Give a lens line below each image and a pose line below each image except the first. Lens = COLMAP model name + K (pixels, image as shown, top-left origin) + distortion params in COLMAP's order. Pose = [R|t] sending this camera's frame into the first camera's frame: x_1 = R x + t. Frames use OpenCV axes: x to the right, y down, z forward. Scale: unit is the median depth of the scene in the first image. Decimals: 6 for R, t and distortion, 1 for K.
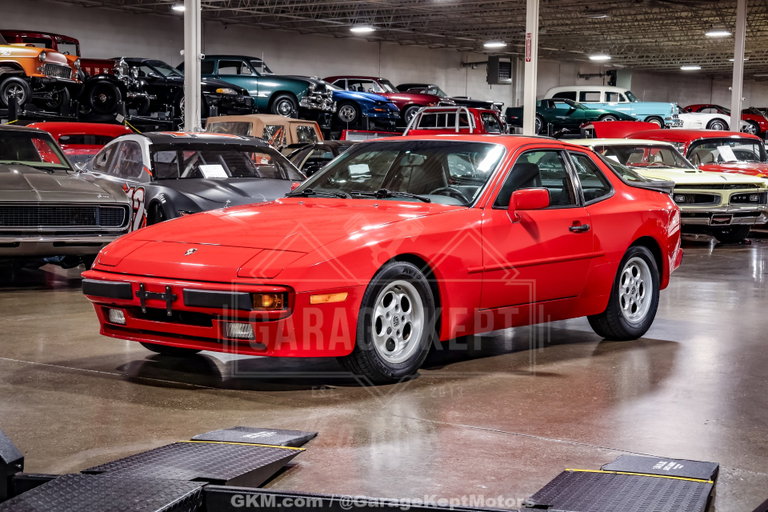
lens RADIAL K [[1830.5, 0, 367.0], [0, 1830.5, 271.2], [0, 0, 1]] dist [0.477399, 0.000000]
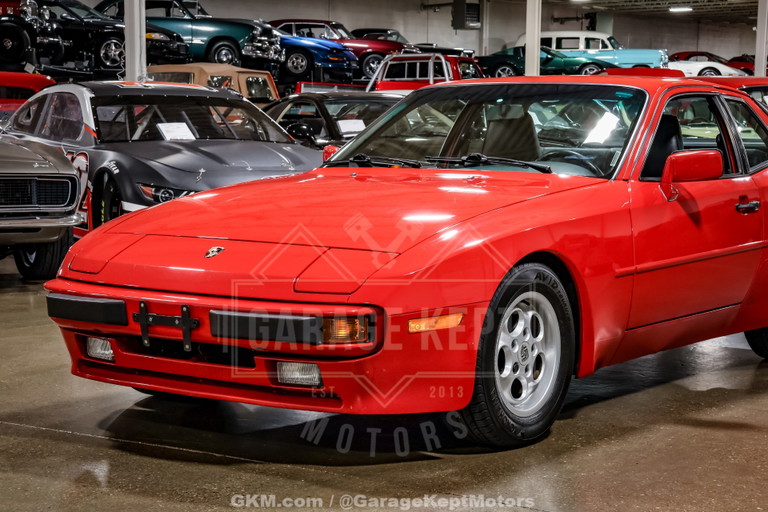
lens RADIAL K [[1906.4, 0, 361.9], [0, 1906.4, 253.3], [0, 0, 1]] dist [0.530795, 0.000000]
pose [[0.998586, -0.011046, 0.052006, -0.061558], [0.010572, 0.999900, 0.009371, -0.012479], [-0.052104, -0.008808, 0.998603, 0.241036]]
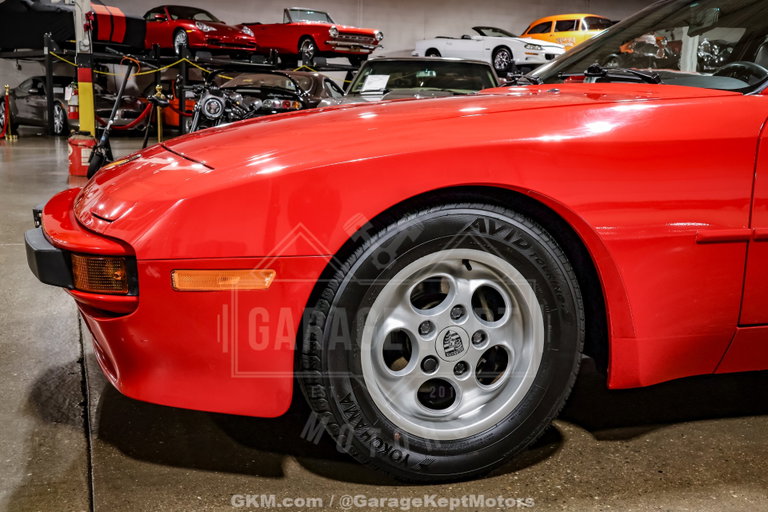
lens RADIAL K [[910.2, 0, 350.4], [0, 910.2, 260.4], [0, 0, 1]] dist [0.049553, 0.000000]
pose [[0.824655, 0.101731, -0.556413, 0.087693], [-0.058933, 0.993793, 0.094355, -0.008185], [0.562558, -0.045019, 0.825531, 0.633586]]
